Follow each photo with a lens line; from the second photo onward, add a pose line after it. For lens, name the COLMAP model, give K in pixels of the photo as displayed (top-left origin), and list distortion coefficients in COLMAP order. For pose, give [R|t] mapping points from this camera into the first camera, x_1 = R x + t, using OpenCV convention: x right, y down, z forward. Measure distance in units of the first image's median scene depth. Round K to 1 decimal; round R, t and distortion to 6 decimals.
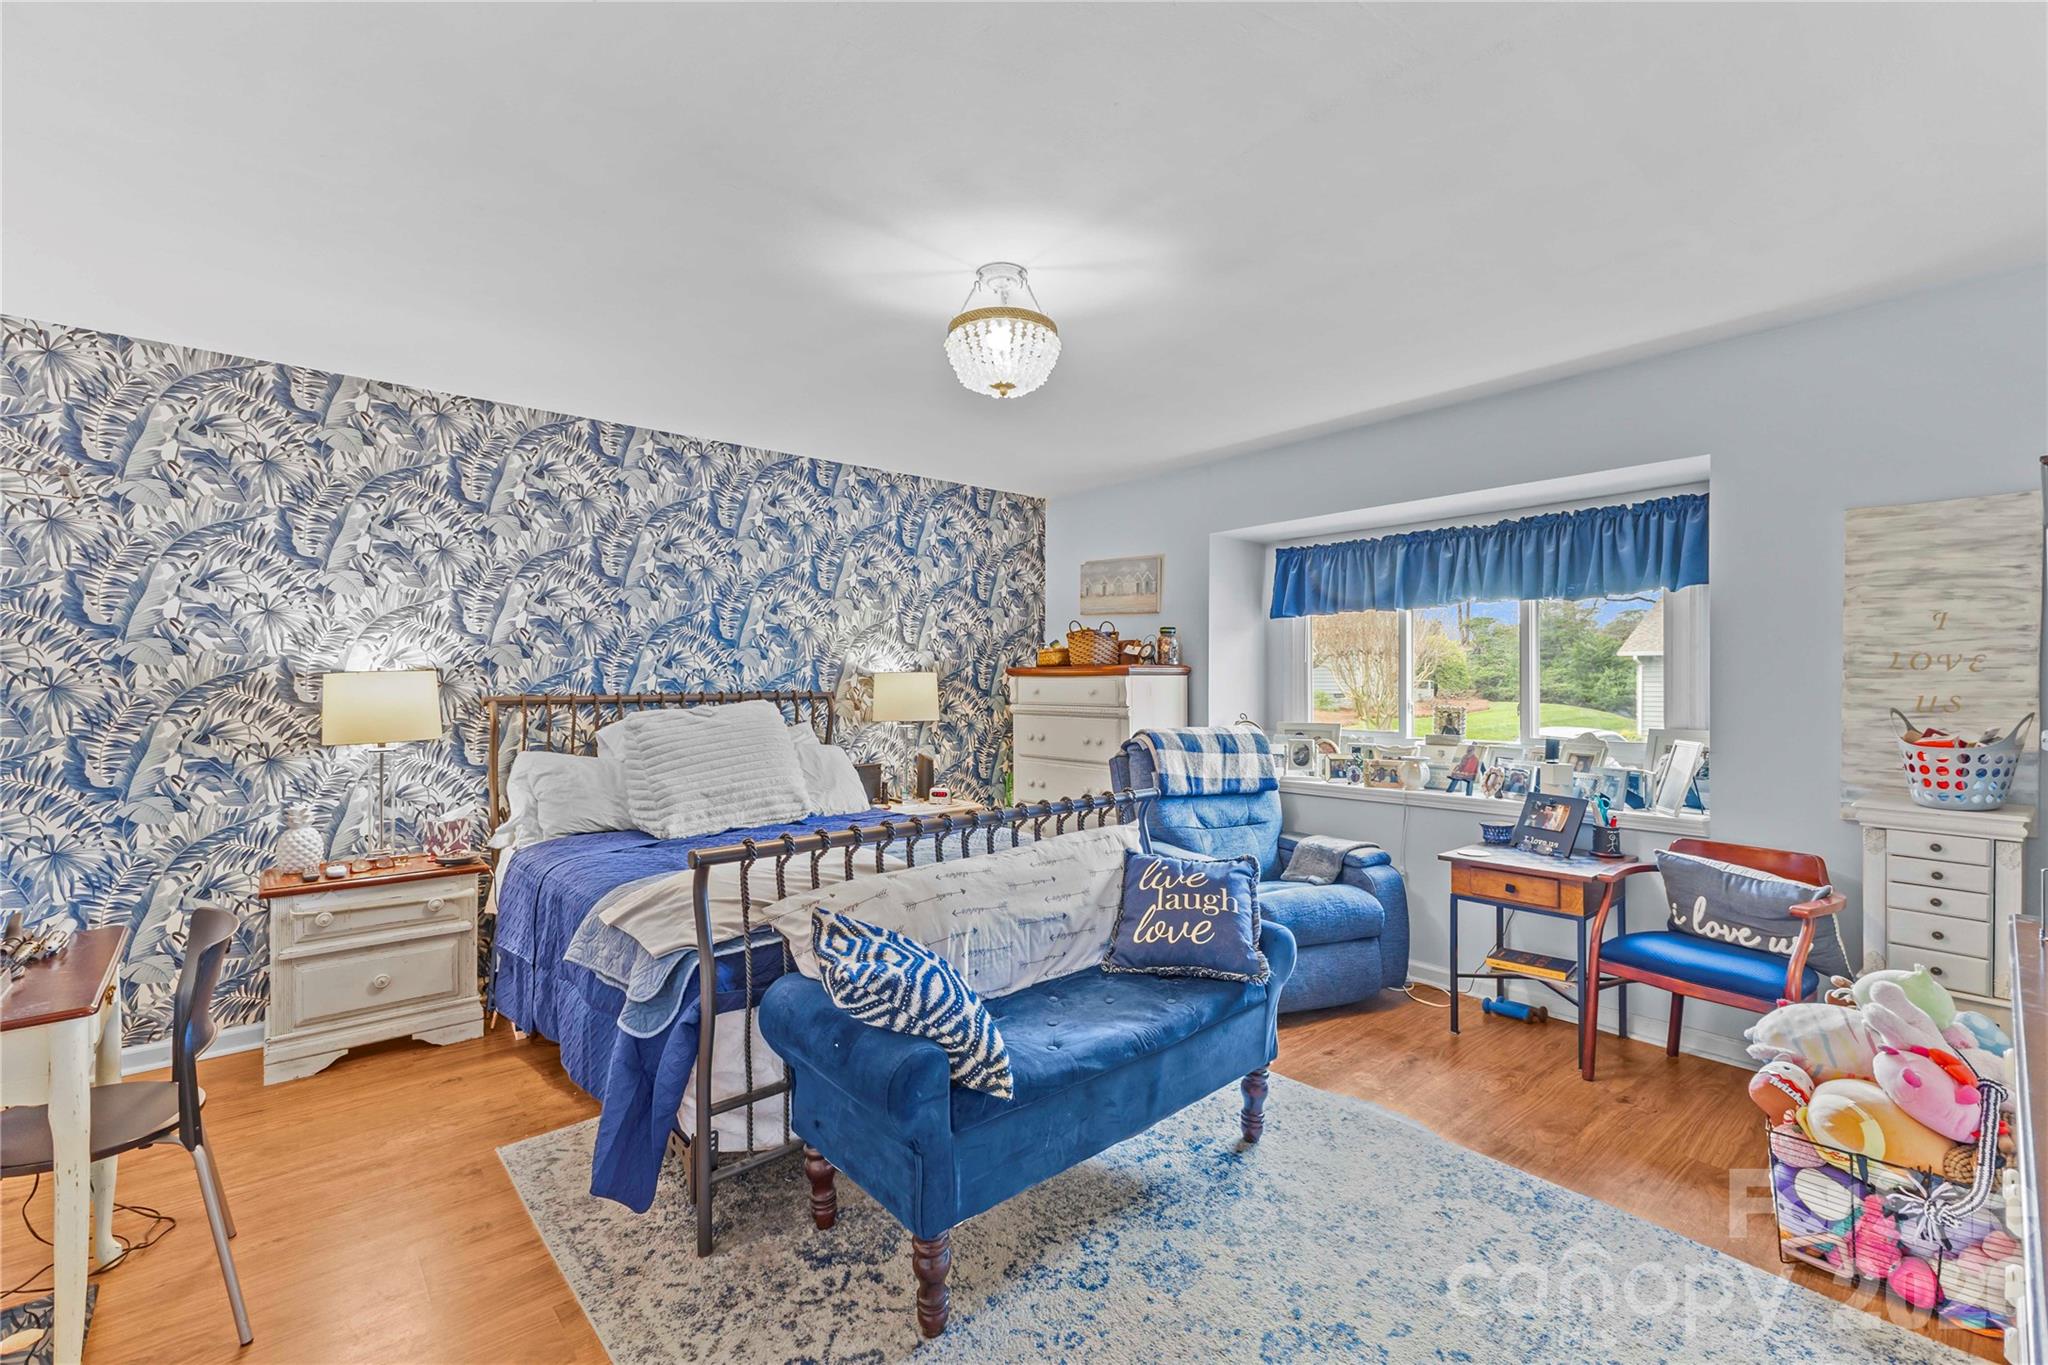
lens RADIAL K [[882.9, 0, 1025.1], [0, 882.9, 682.7], [0, 0, 1]] dist [0.008583, -0.001893]
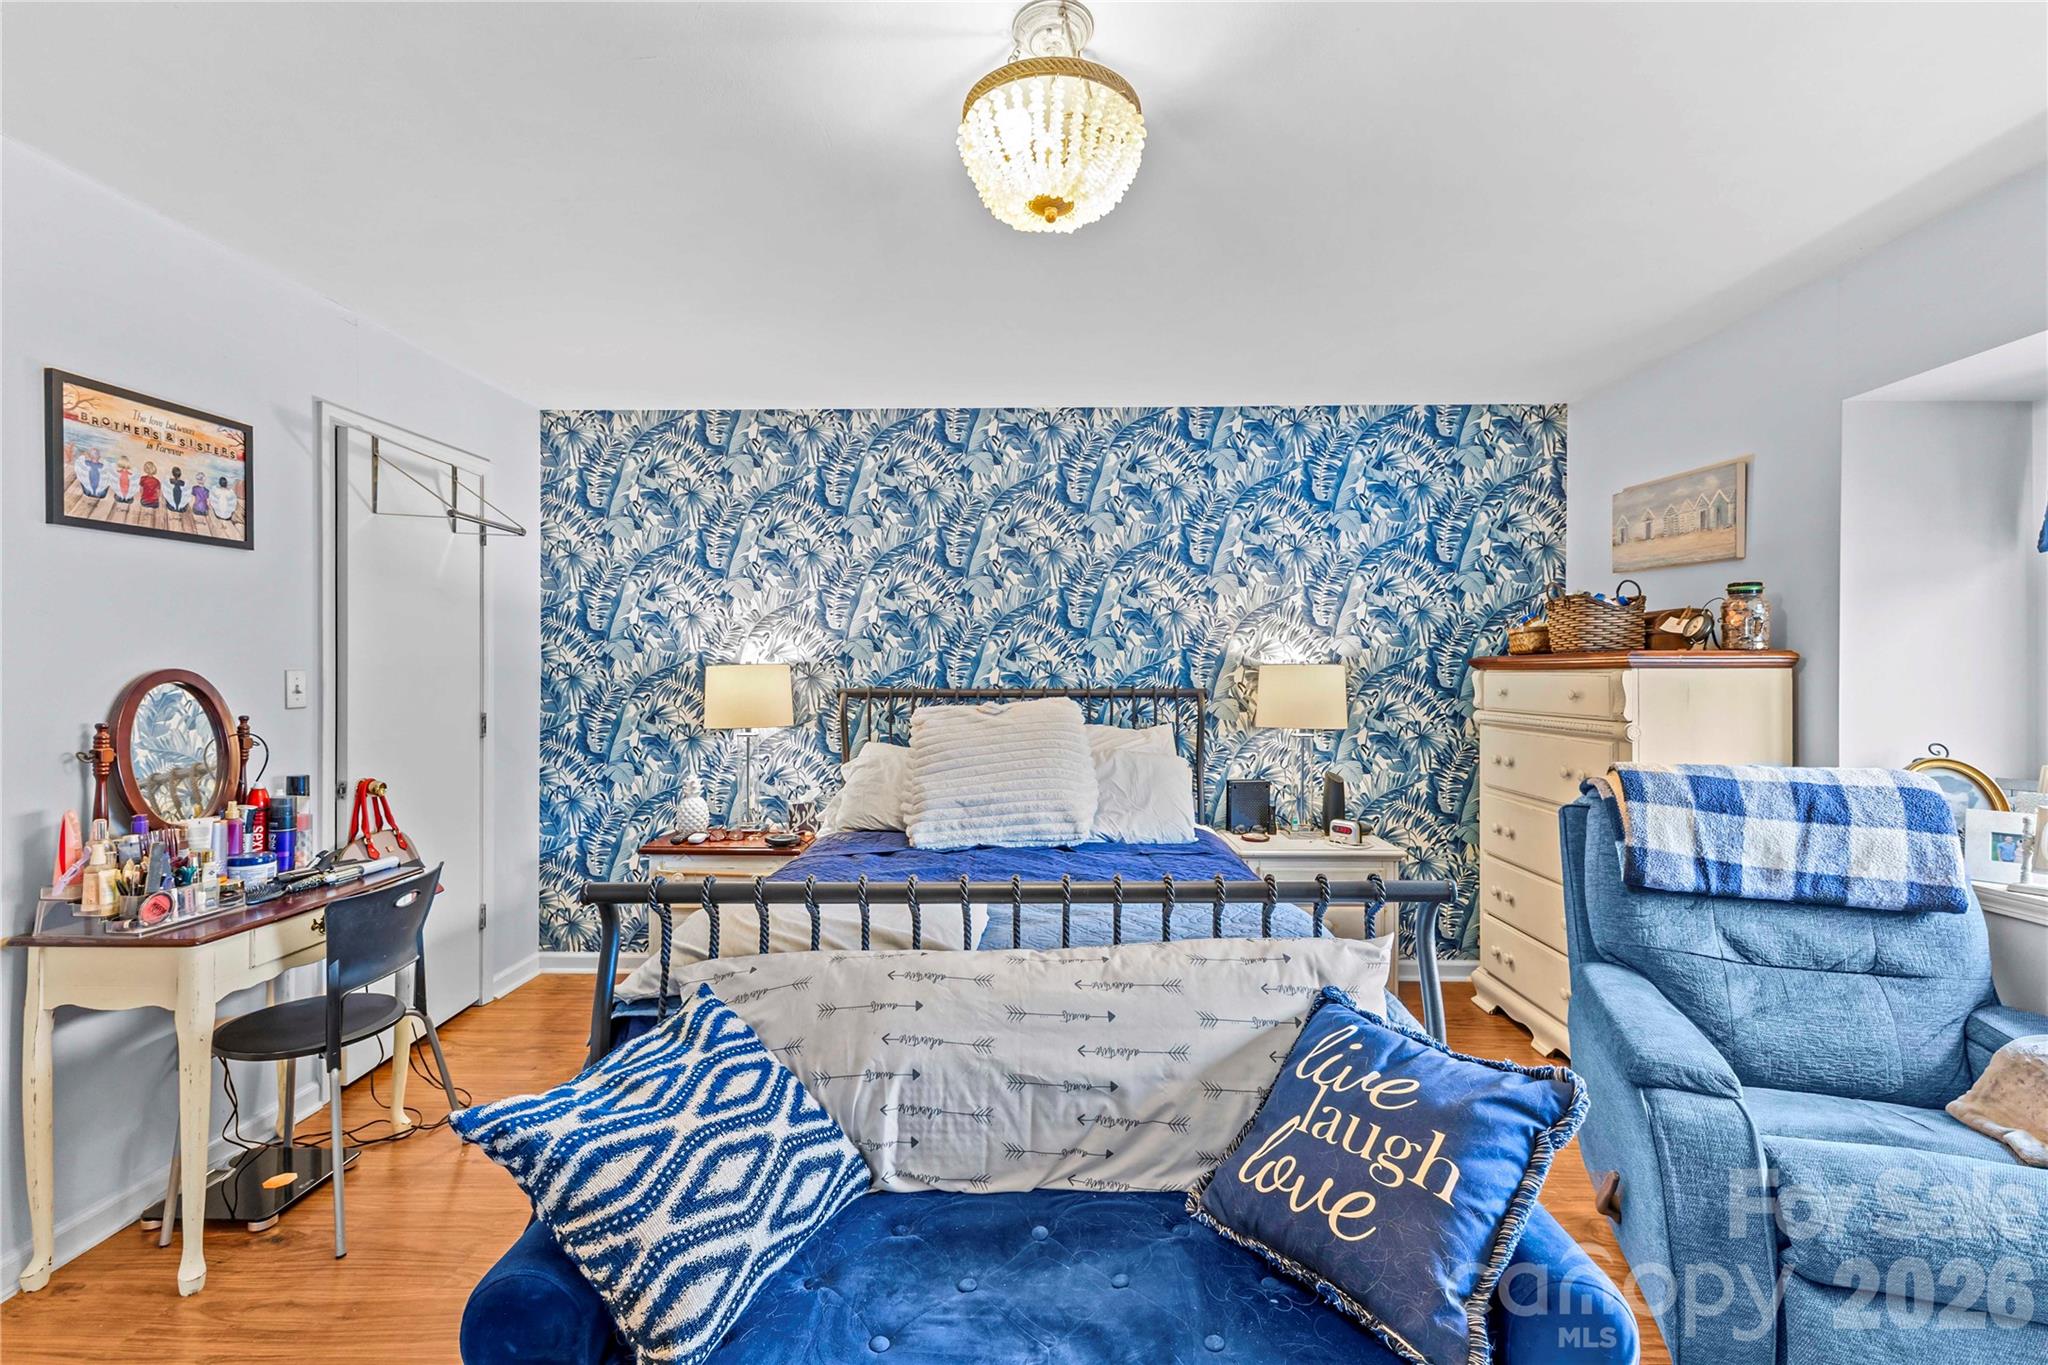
lens RADIAL K [[882.9, 0, 1025.0], [0, 882.9, 673.1], [0, 0, 1]] dist [0.008583, -0.001893]
pose [[0.744581, 0.003872, -0.667521, 0.239495], [-0.005349, 0.999986, -0.000167, -0.003356], [0.667511, 0.003695, 0.744591, 0.330534]]
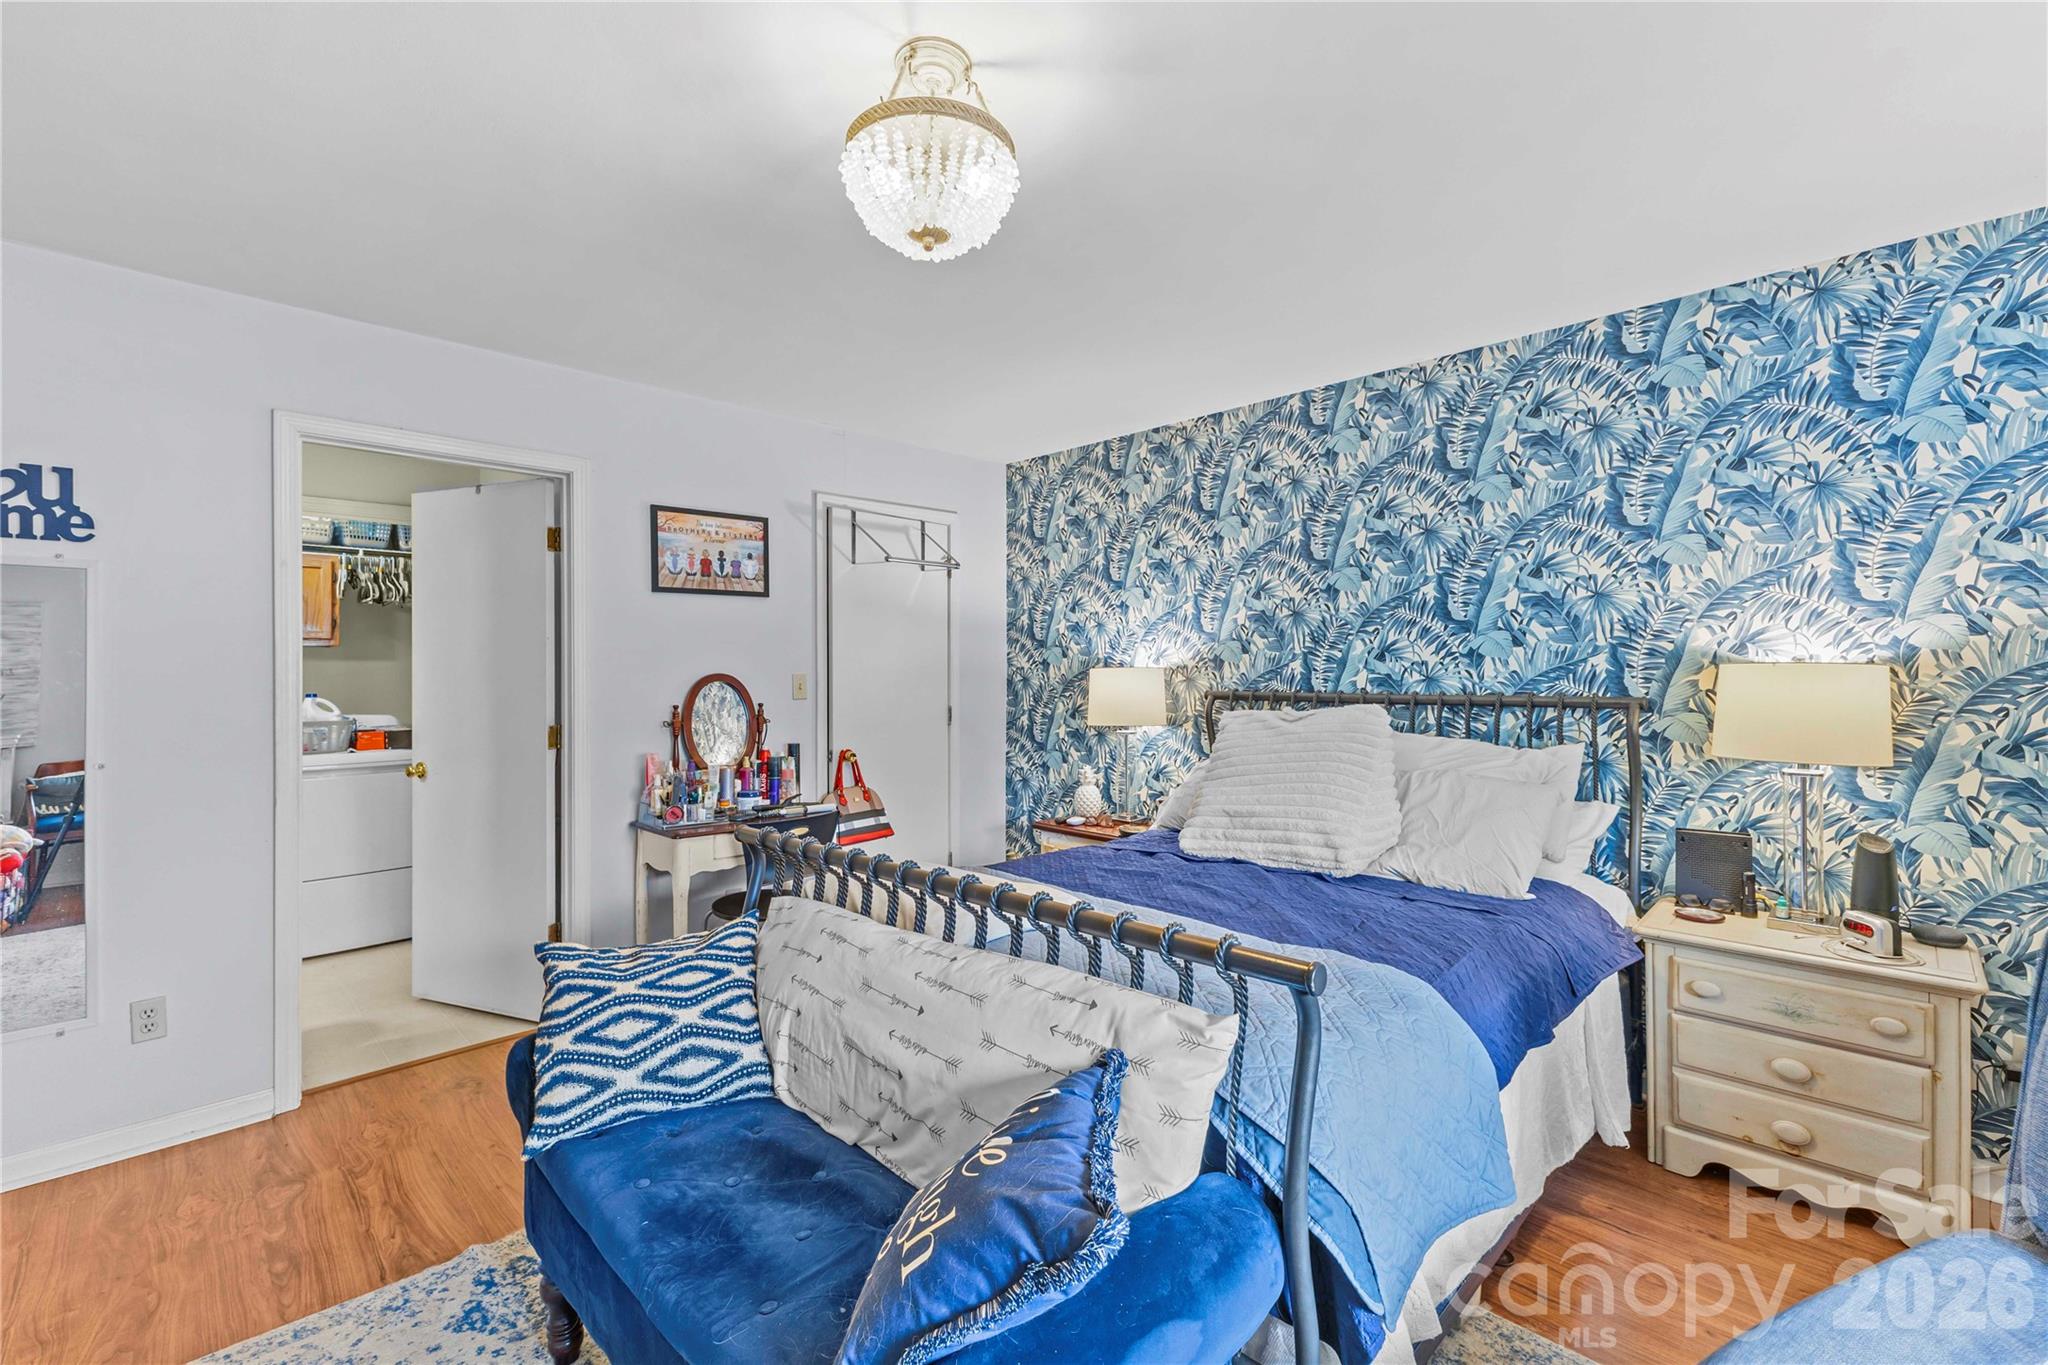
lens RADIAL K [[882.9, 0, 1027.9], [0, 882.9, 671.6], [0, 0, 1]] dist [0.008583, -0.001893]
pose [[0.067723, 0.001121, -0.997704, 0.403930], [-0.003377, 0.999994, 0.000894, -0.007131], [0.997698, 0.003308, 0.067726, 0.649940]]
